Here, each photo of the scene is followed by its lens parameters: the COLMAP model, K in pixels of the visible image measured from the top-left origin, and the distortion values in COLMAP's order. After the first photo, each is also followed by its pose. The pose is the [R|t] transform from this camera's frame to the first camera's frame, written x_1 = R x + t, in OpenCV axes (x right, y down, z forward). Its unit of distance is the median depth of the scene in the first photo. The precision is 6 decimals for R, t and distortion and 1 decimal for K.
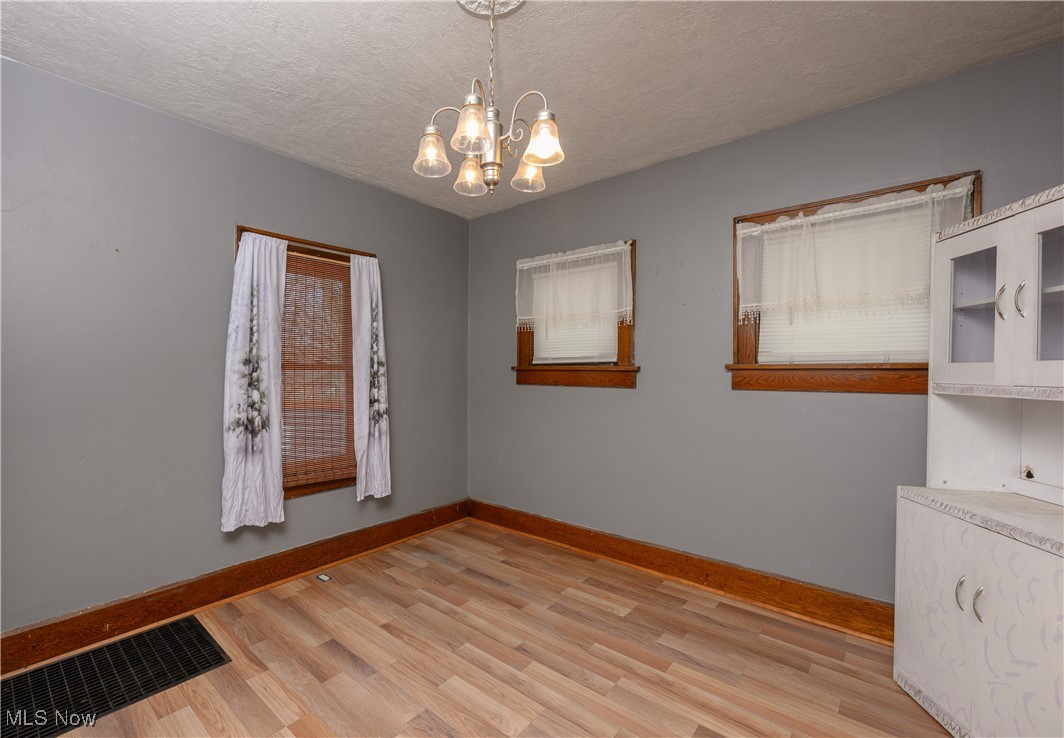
lens RADIAL K [[484.1, 0, 532.0], [0, 484.1, 369.0], [0, 0, 1]] dist [-0.000290, -0.000001]
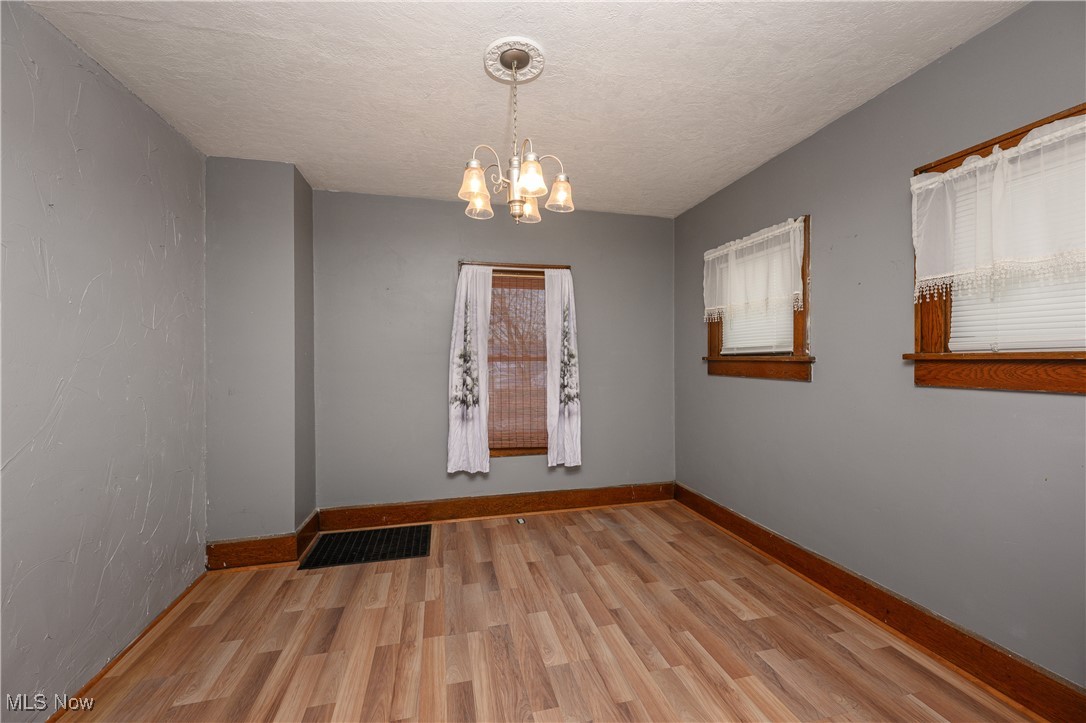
lens RADIAL K [[460.0, 0, 546.9], [0, 460.0, 356.4], [0, 0, 1]] dist [-0.000635, -0.000046]
pose [[0.815133, -0.007287, -0.579229, 0.368130], [0.005693, 0.999973, -0.004568, -0.005517], [0.579247, 0.000426, 0.815152, 0.034705]]
